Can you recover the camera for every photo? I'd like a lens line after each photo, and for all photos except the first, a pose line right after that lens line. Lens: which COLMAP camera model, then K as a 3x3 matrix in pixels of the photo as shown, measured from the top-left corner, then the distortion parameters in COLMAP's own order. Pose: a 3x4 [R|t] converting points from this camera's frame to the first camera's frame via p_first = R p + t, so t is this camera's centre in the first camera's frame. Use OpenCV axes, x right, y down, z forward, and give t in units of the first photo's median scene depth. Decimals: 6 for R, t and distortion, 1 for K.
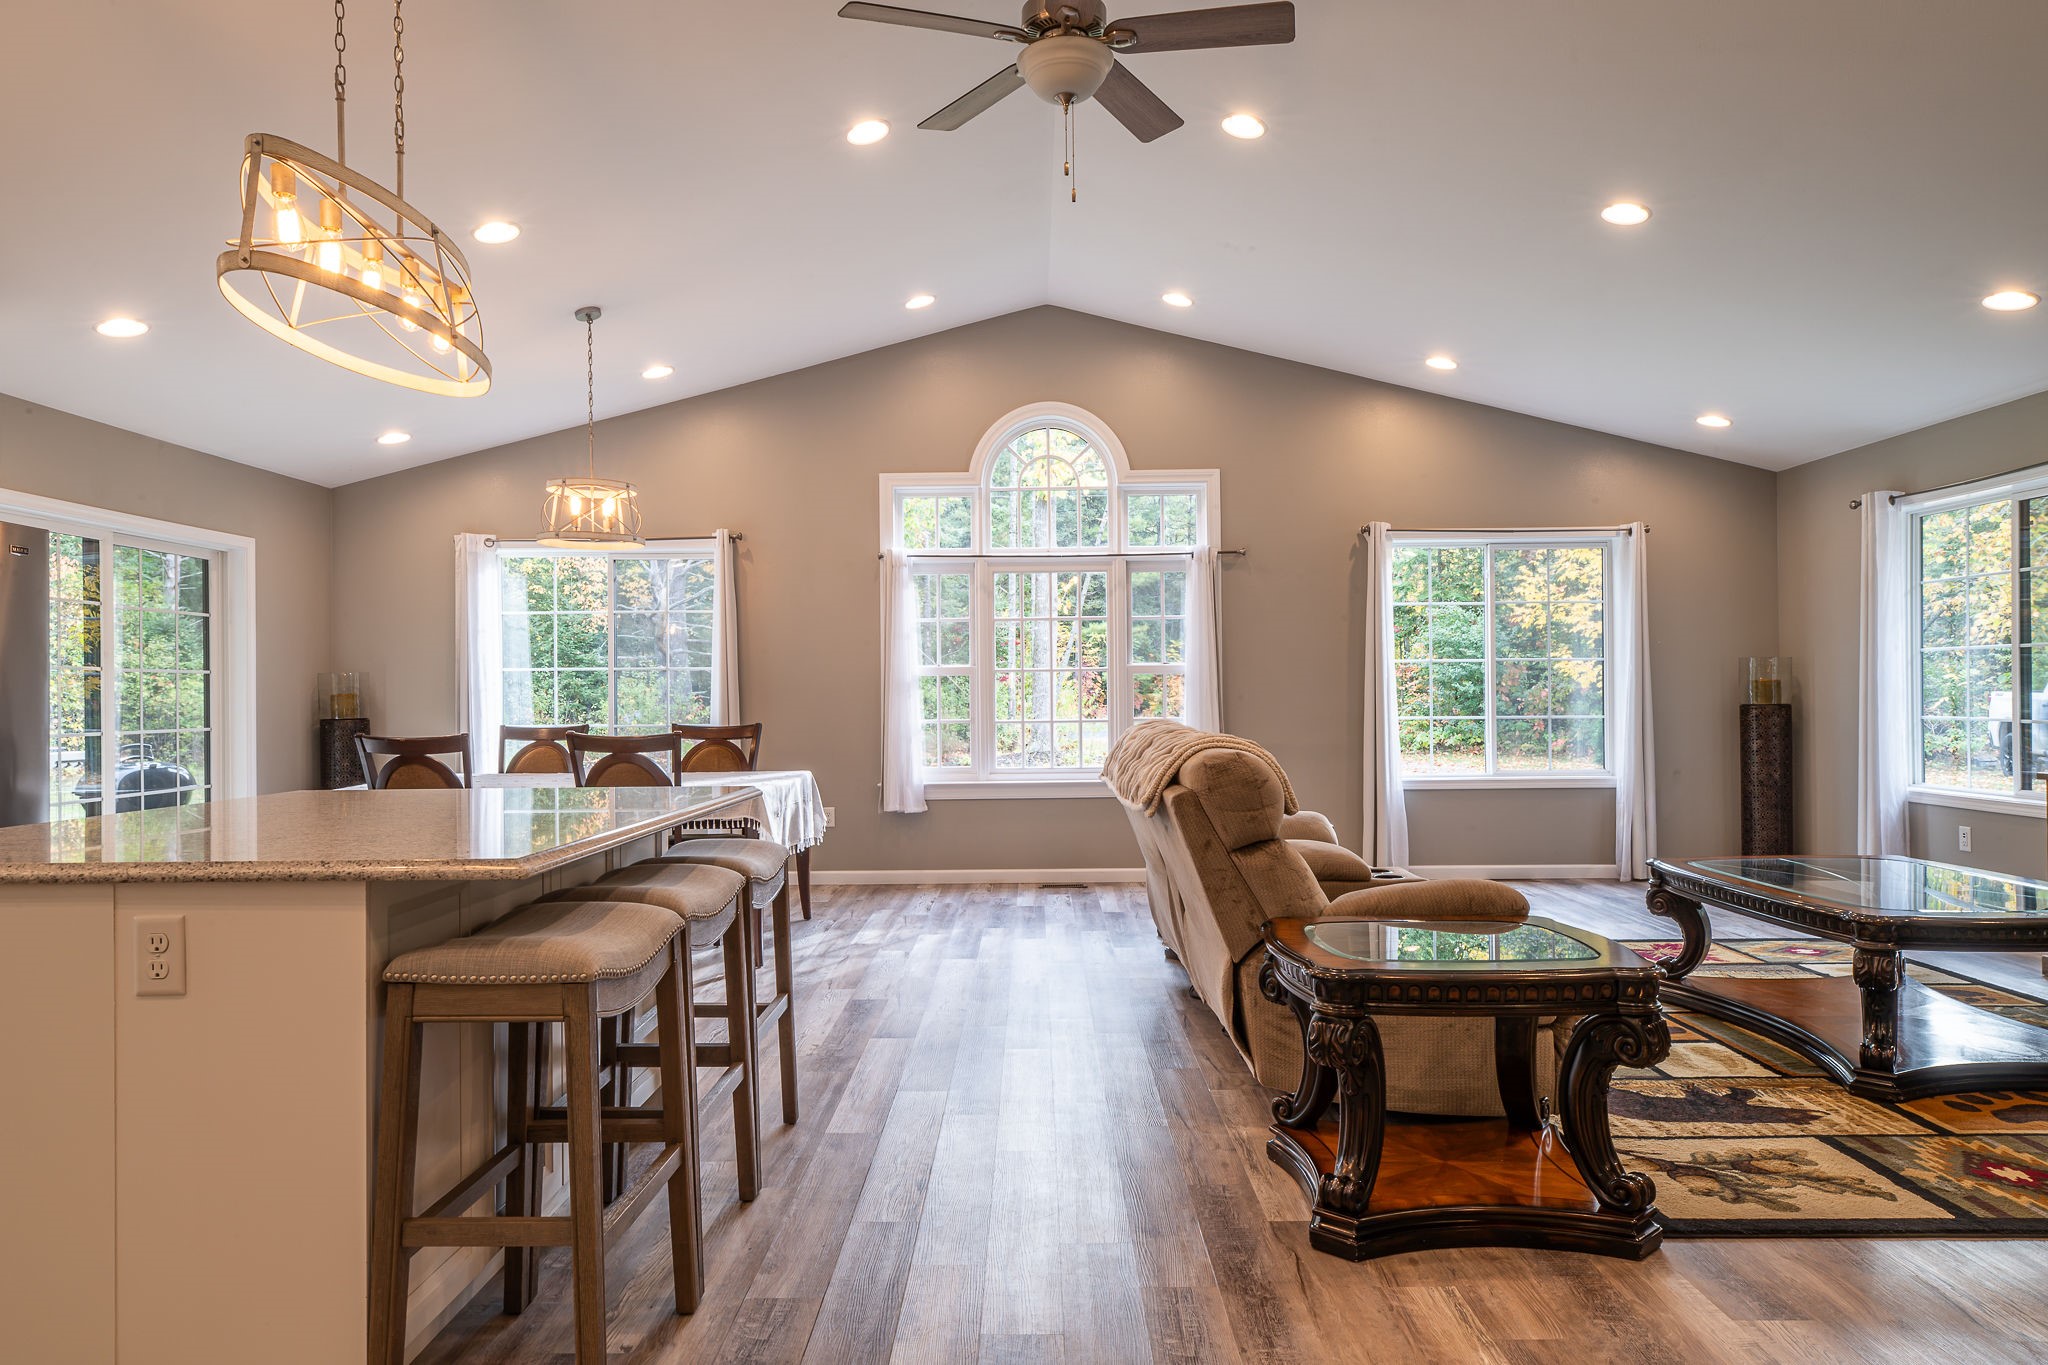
lens RADIAL K [[1268.7, 0, 1024.0], [0, 1268.7, 682.5], [0, 0, 1]] dist [0.003098, 0.000103]
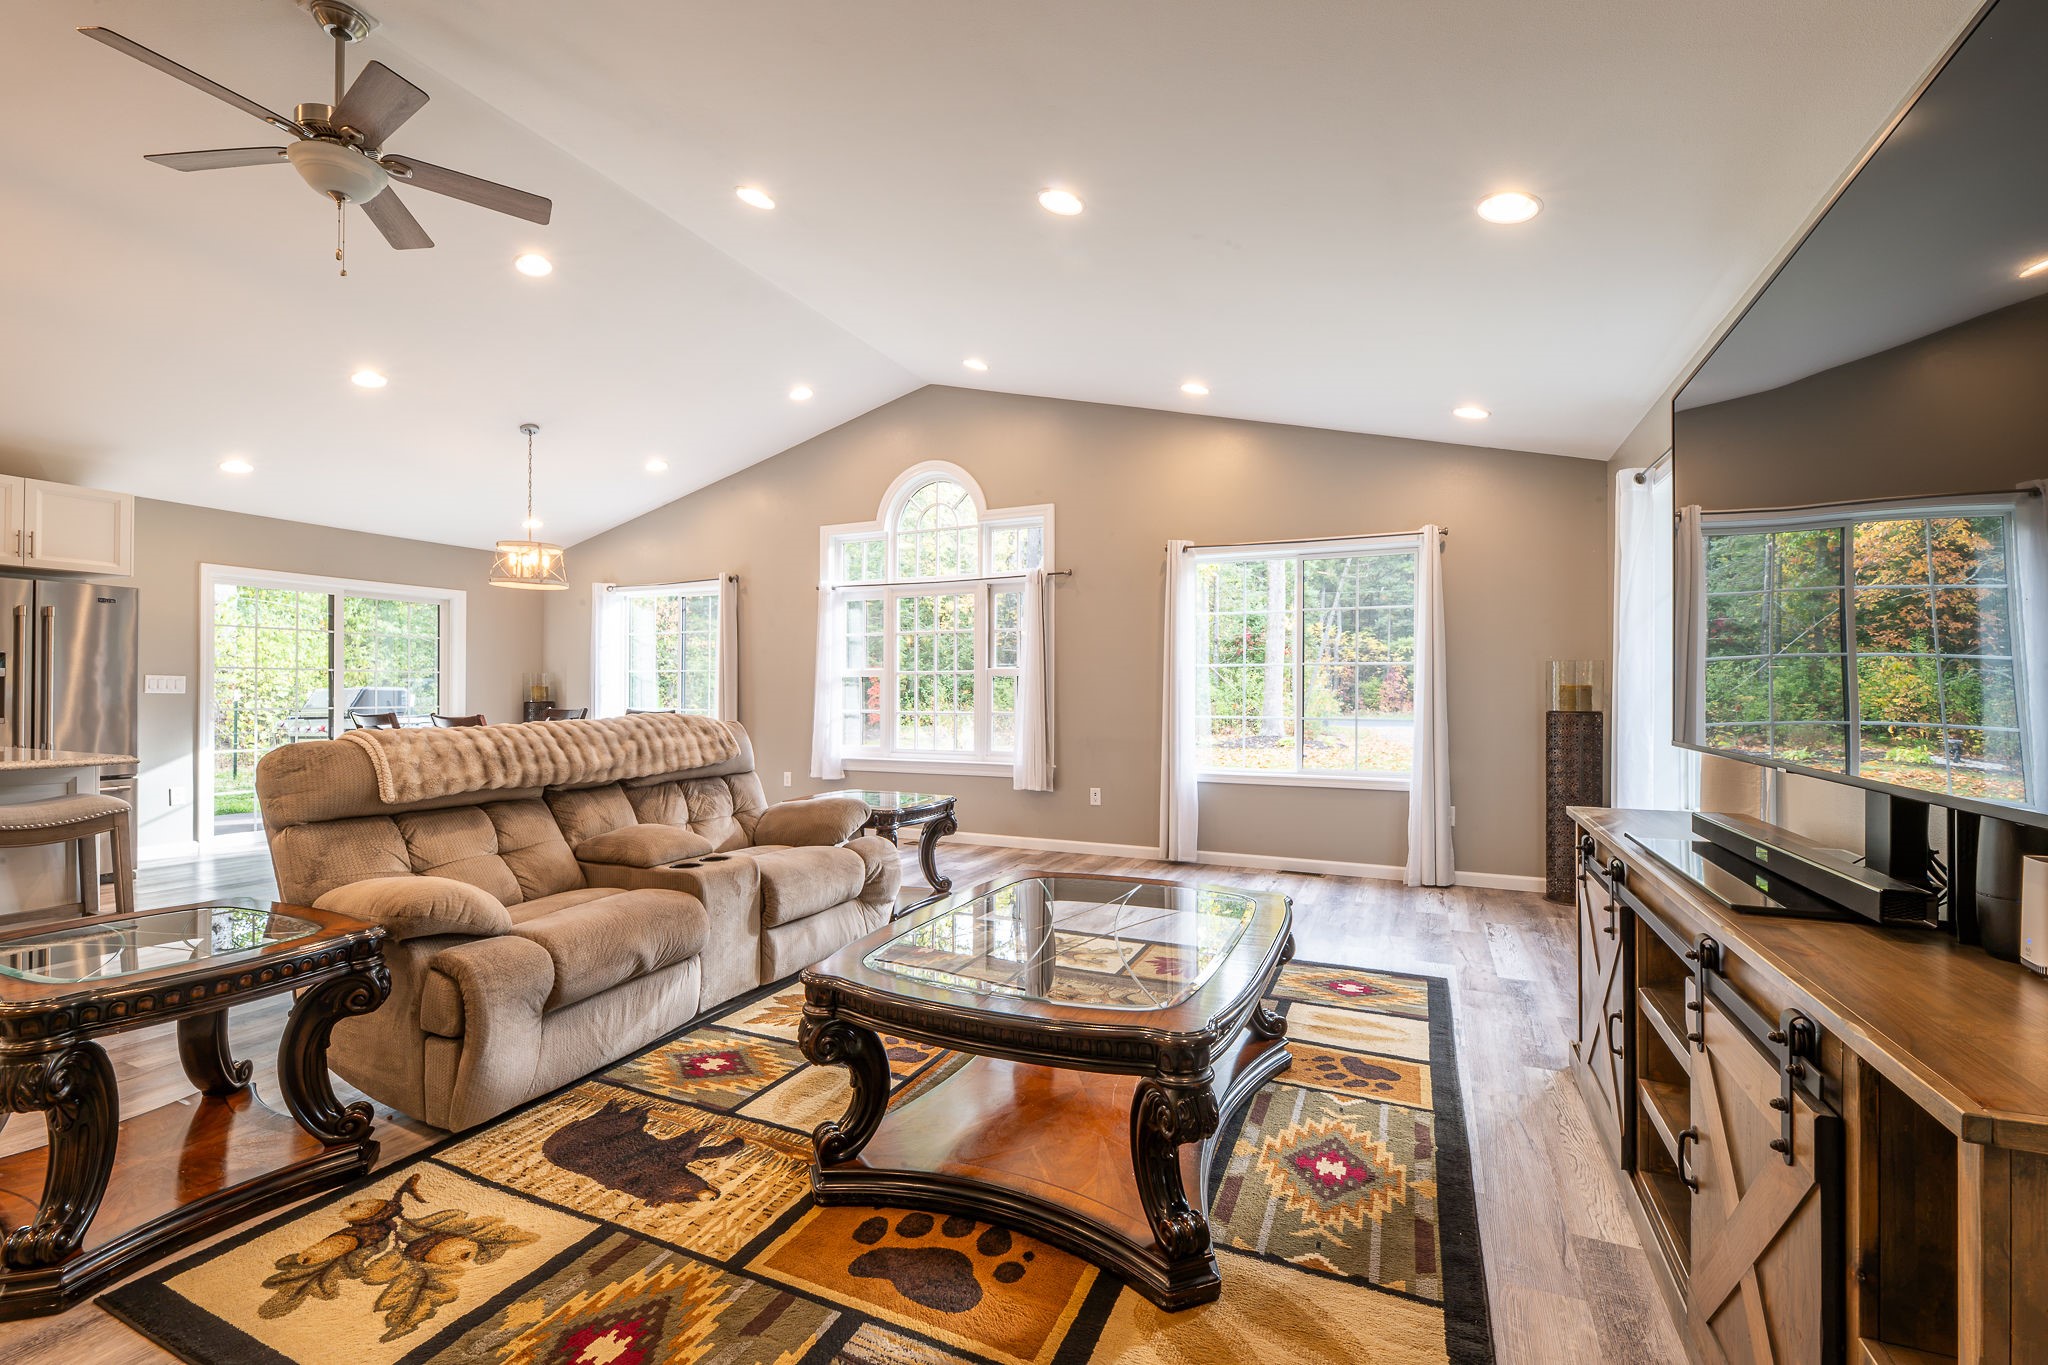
lens RADIAL K [[873.6, 0, 1024.0], [0, 873.6, 682.5], [0, 0, 1]] dist [-0.009406, -0.000184]
pose [[0.914375, 0.007385, -0.404801, 0.472707], [-0.007443, 0.999971, 0.001430, -0.002134], [0.404799, 0.001705, 0.914404, 0.250259]]
